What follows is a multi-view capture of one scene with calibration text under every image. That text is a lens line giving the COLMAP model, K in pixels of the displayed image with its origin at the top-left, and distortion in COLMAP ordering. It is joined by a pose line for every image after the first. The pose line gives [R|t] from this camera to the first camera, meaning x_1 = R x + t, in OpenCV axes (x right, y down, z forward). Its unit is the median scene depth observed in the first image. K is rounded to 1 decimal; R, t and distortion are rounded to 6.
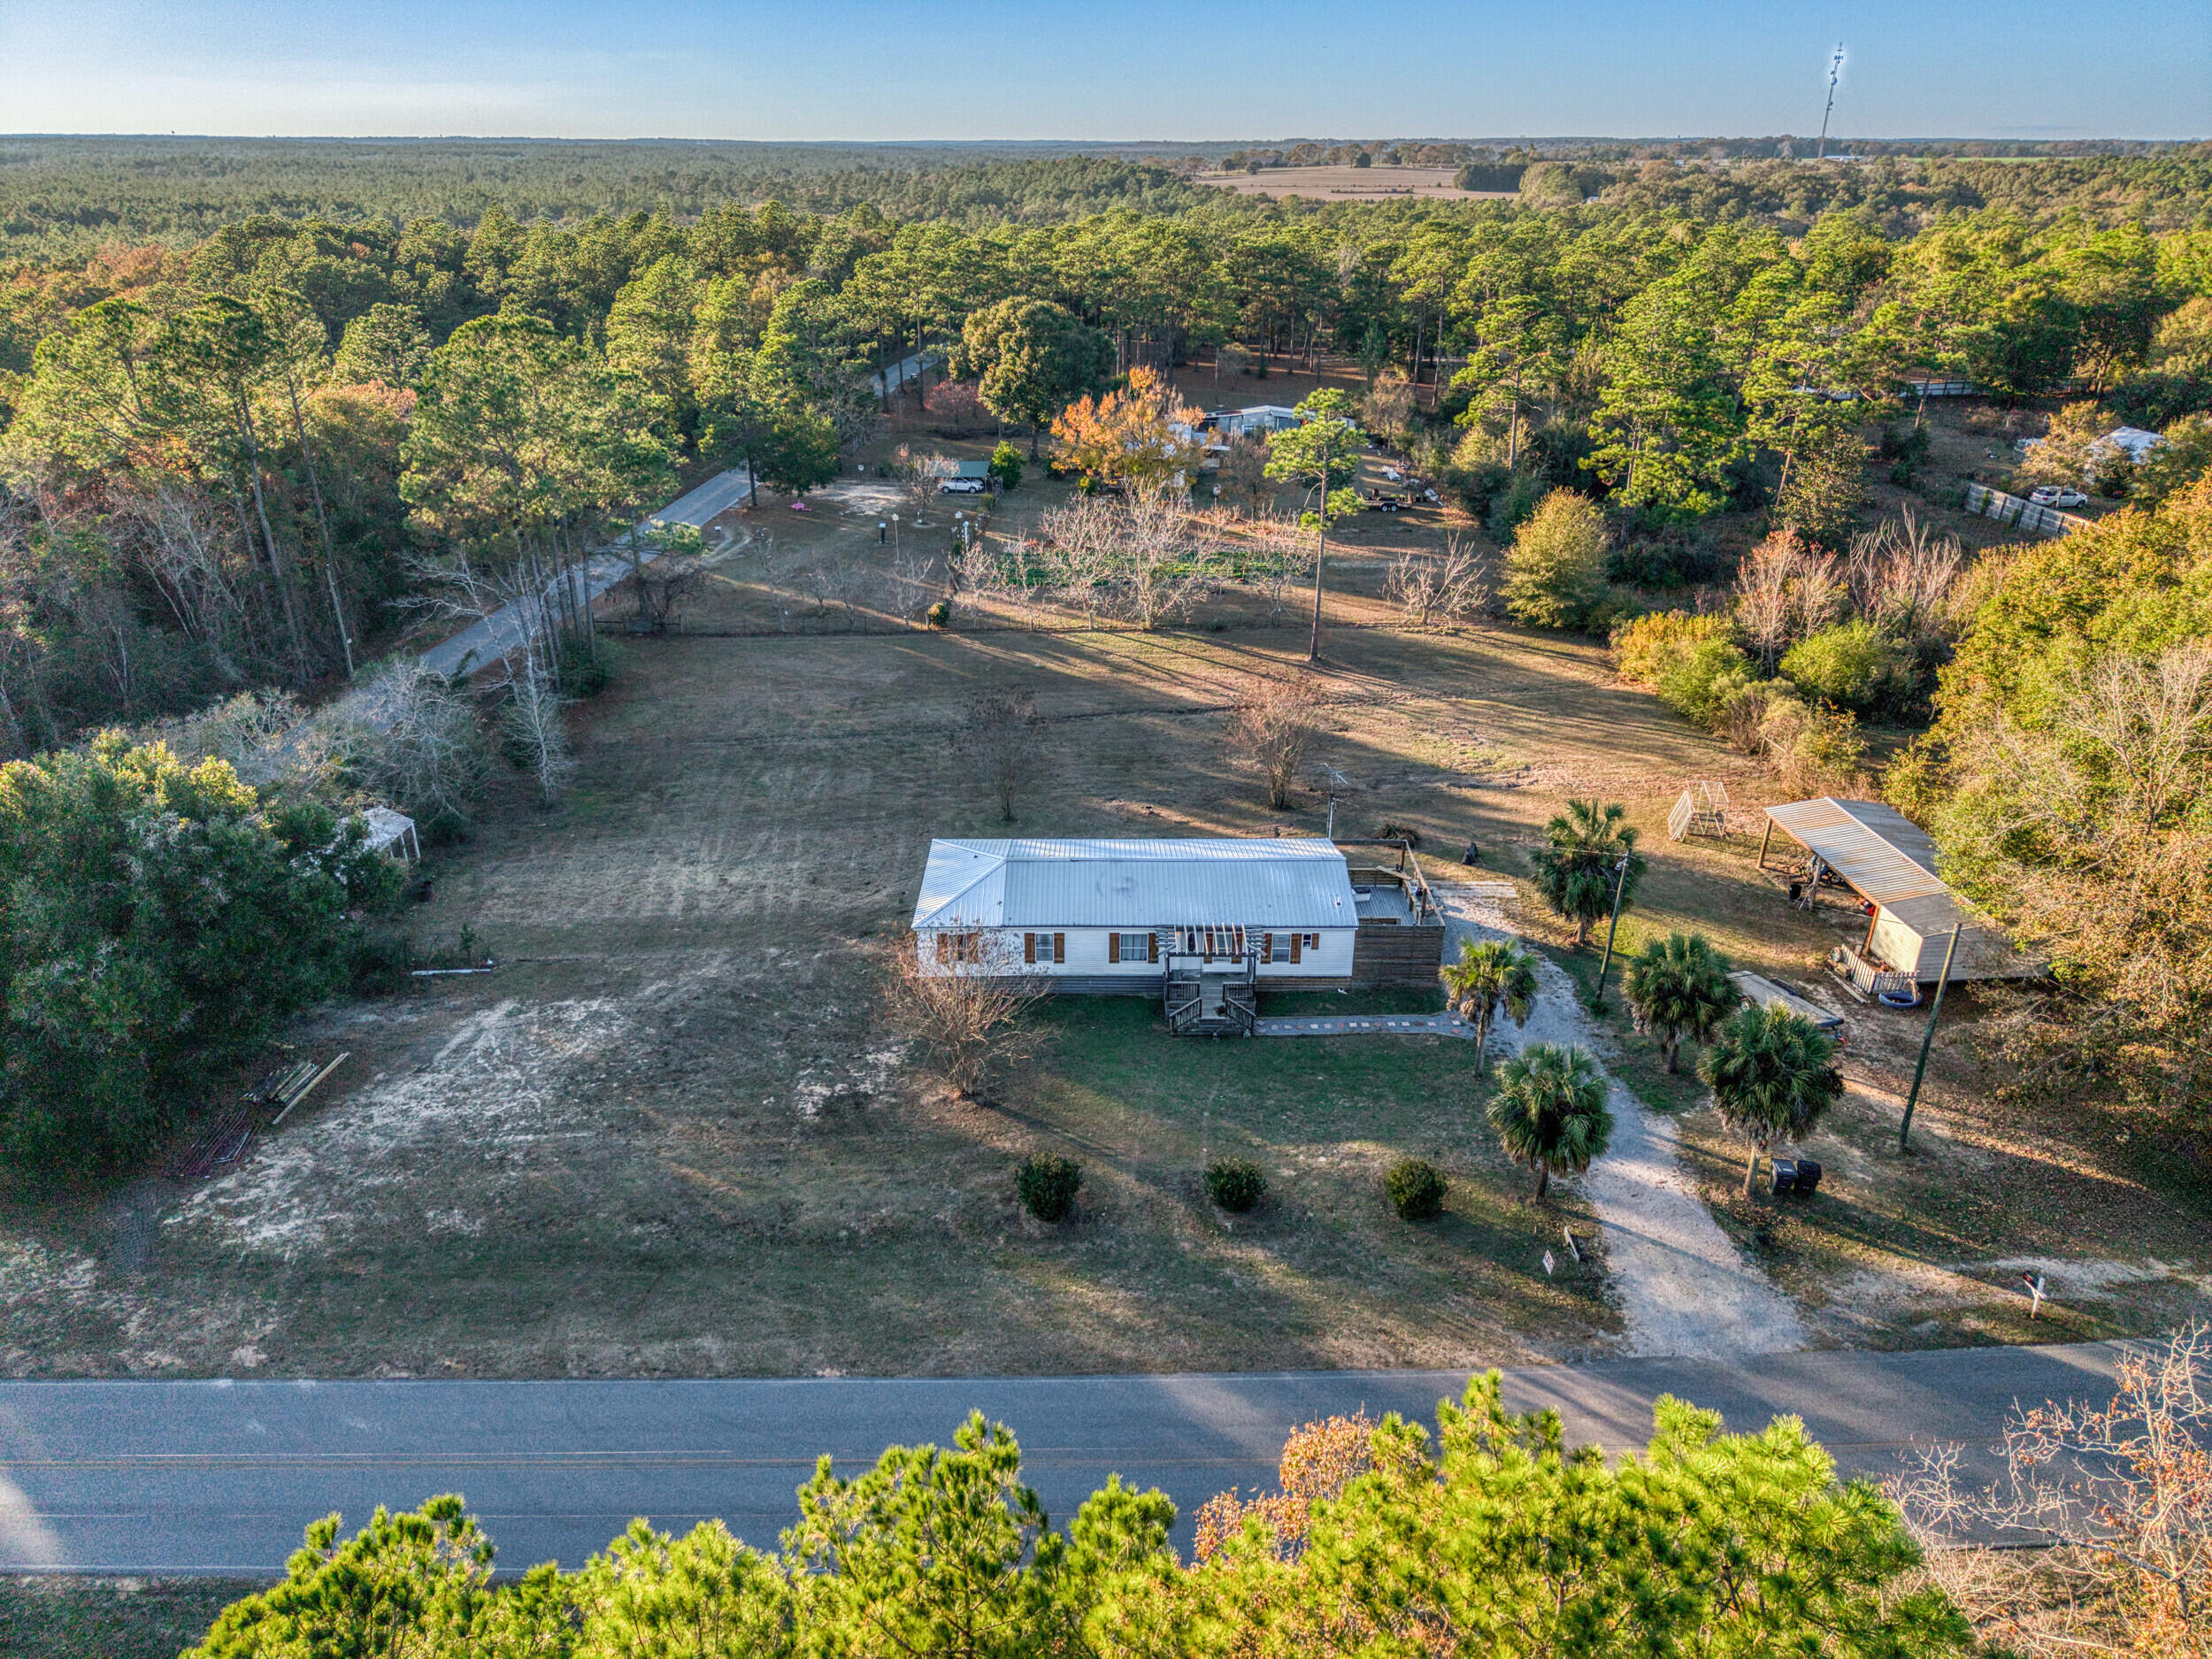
lens RADIAL K [[1480.0, 0, 1104.1], [0, 1480.0, 840.2], [0, 0, 1]] dist [0.009877, -0.007860]
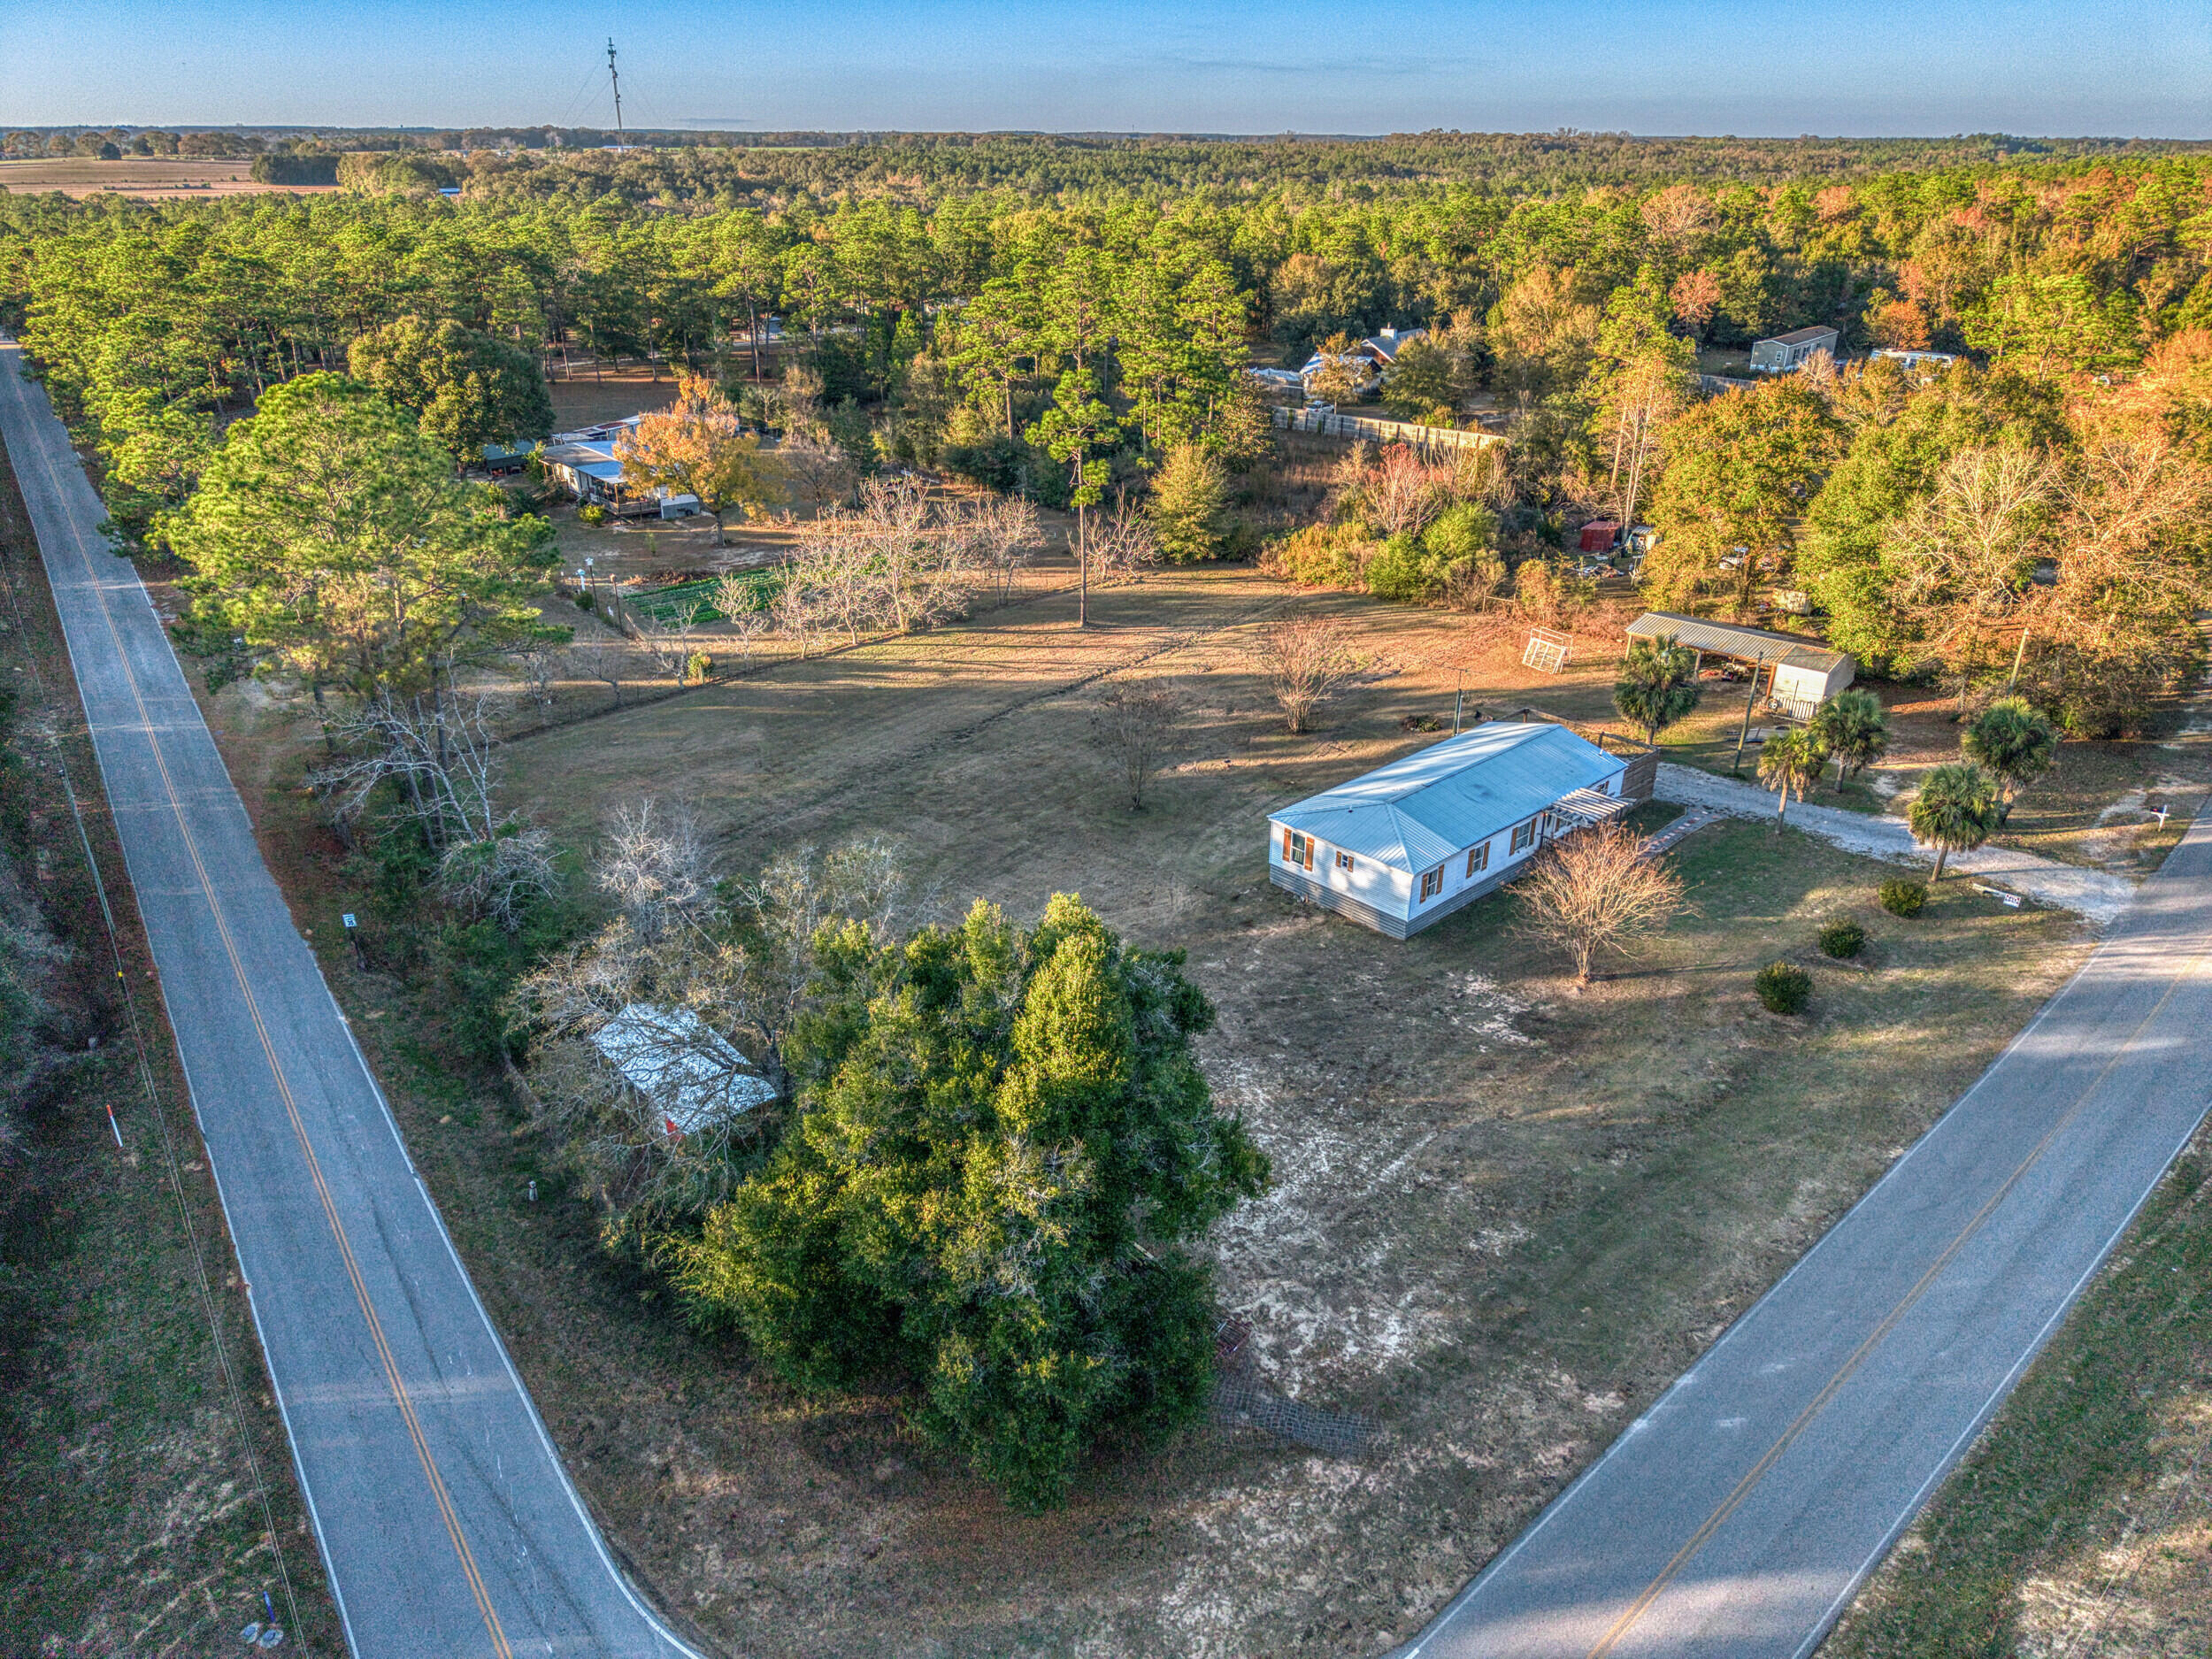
lens RADIAL K [[1480.0, 0, 1104.1], [0, 1480.0, 840.2], [0, 0, 1]] dist [0.009877, -0.007860]
pose [[0.733617, -0.290162, 0.614501, -0.912369], [0.286533, 0.952024, 0.107463, -0.140077], [-0.616202, 0.097238, 0.781562, 0.284437]]
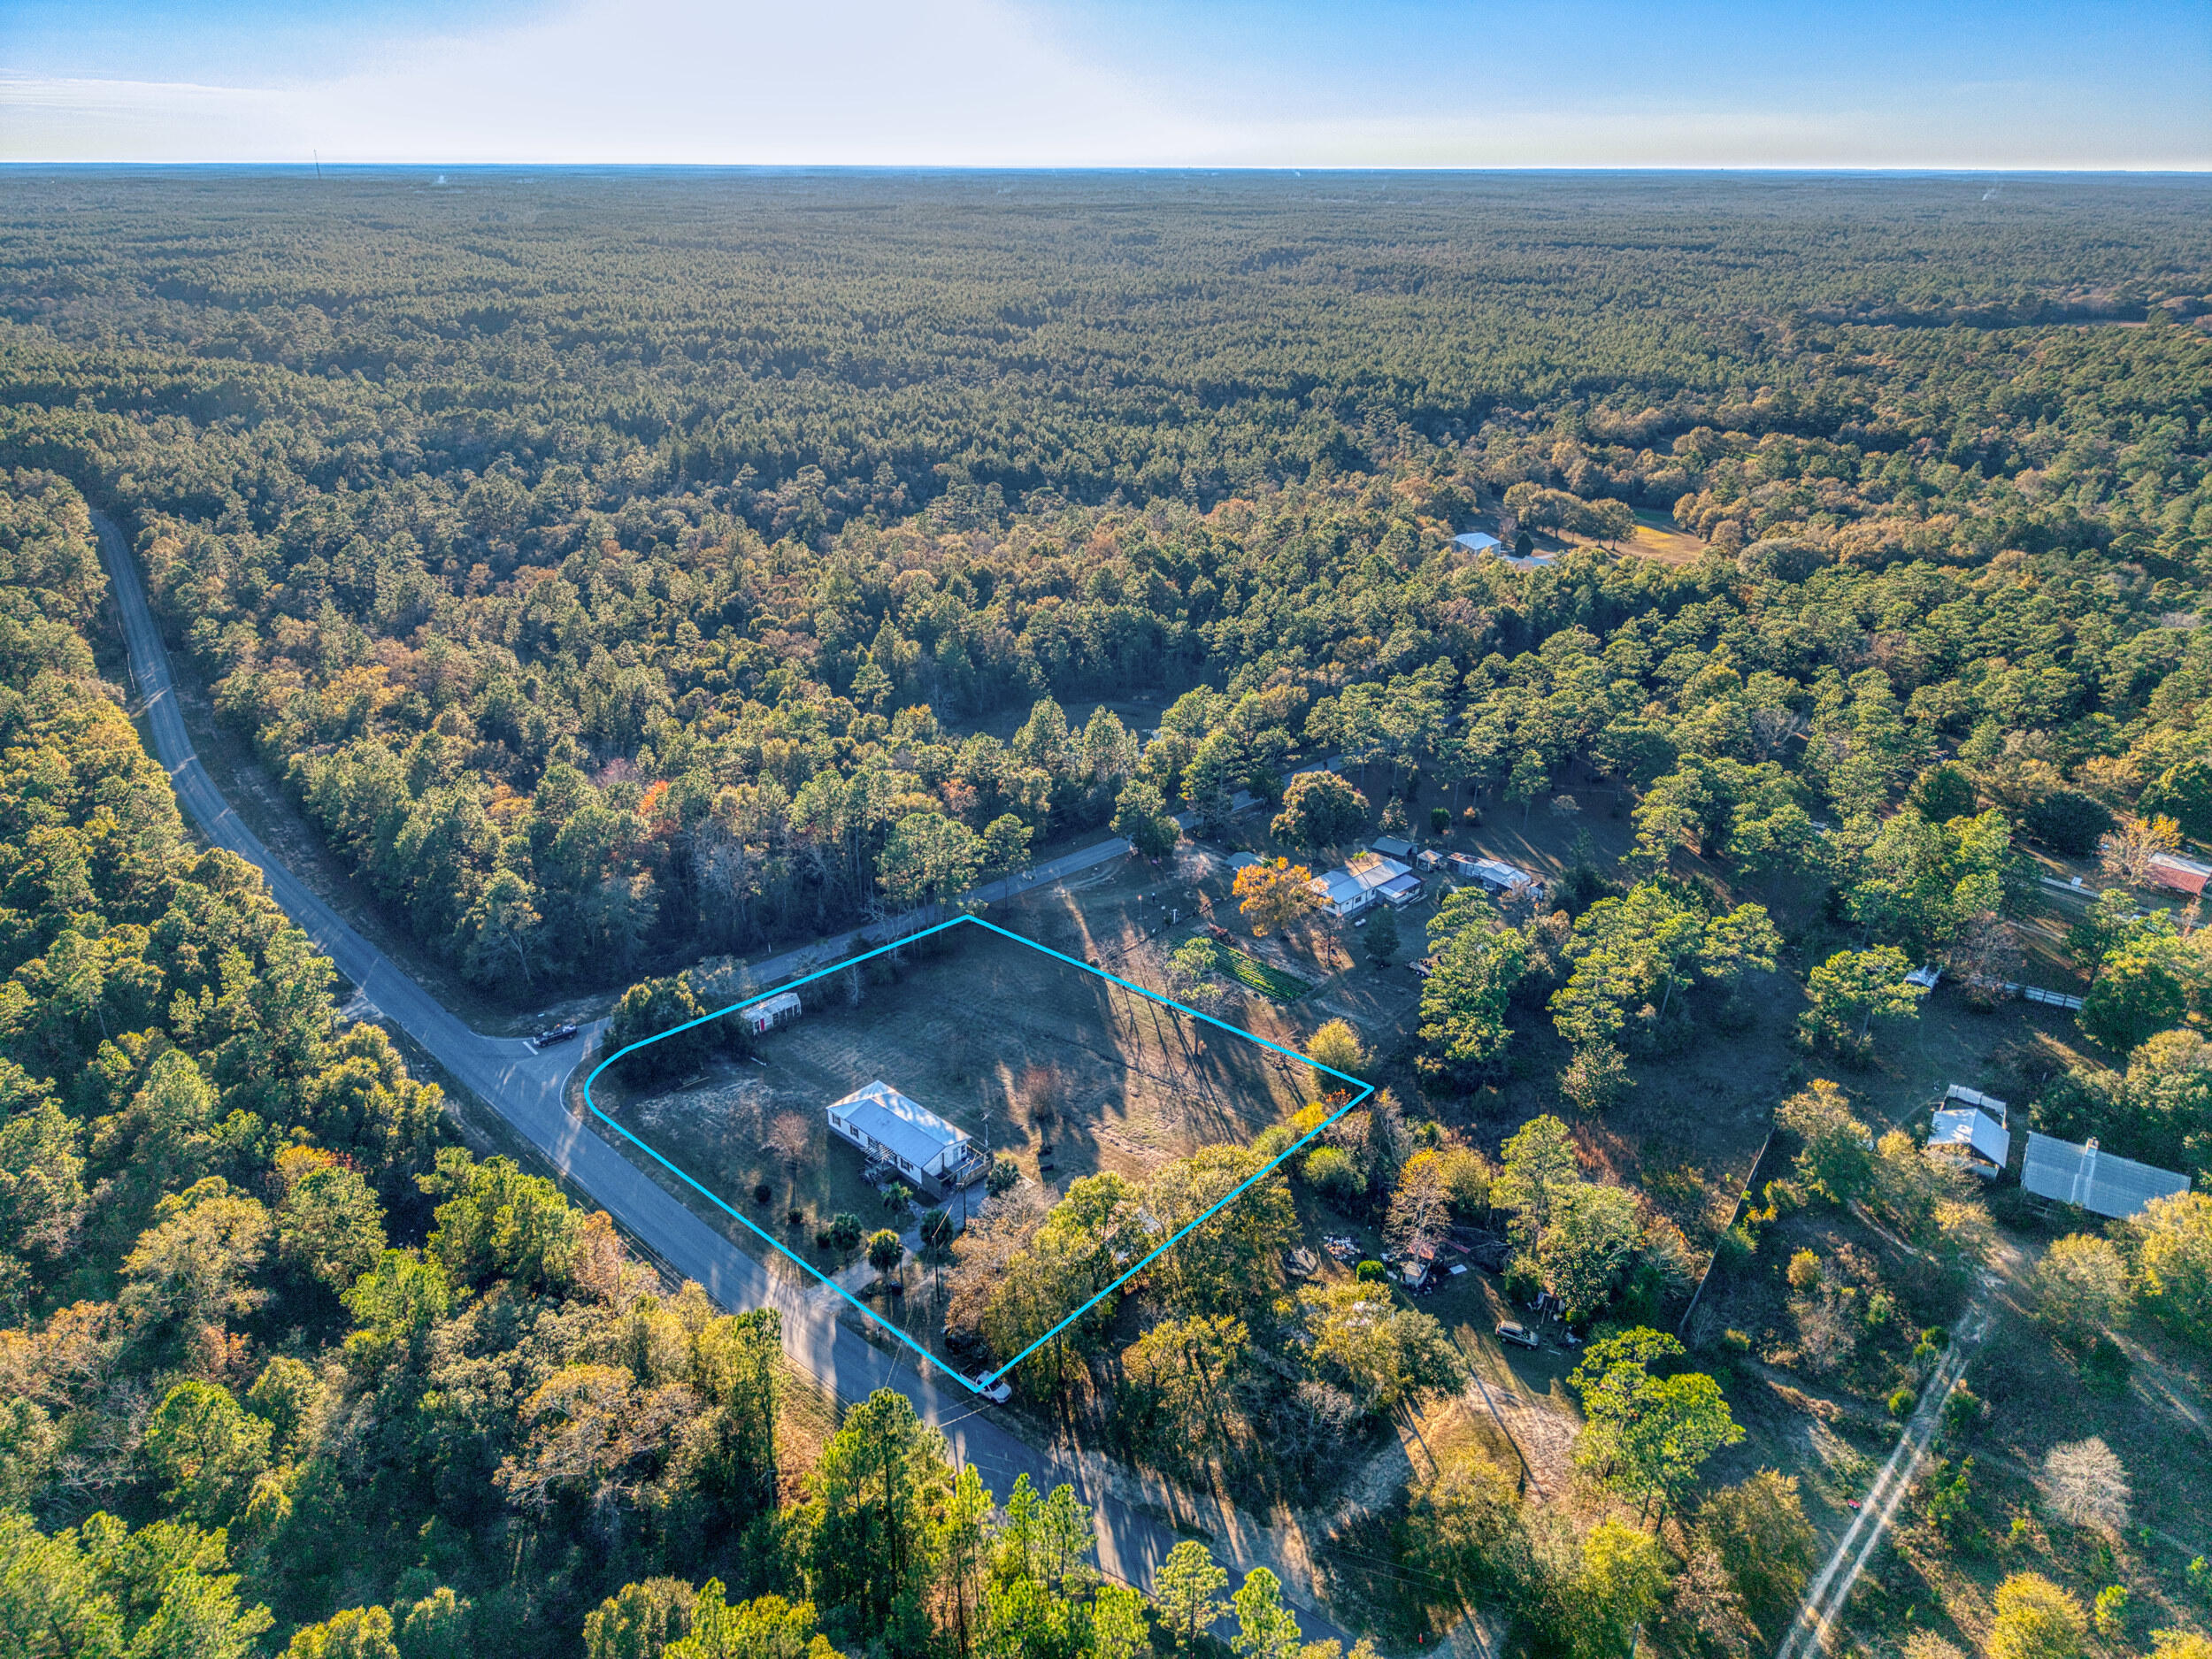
lens RADIAL K [[1474.9, 0, 1106.0], [0, 1474.9, 829.5], [0, 0, 1]] dist [0.056901, -0.075429]
pose [[0.729284, 0.285705, -0.621705, 2.020779], [-0.295969, 0.950964, 0.089833, -0.931668], [0.616885, 0.118491, 0.778083, -1.115631]]
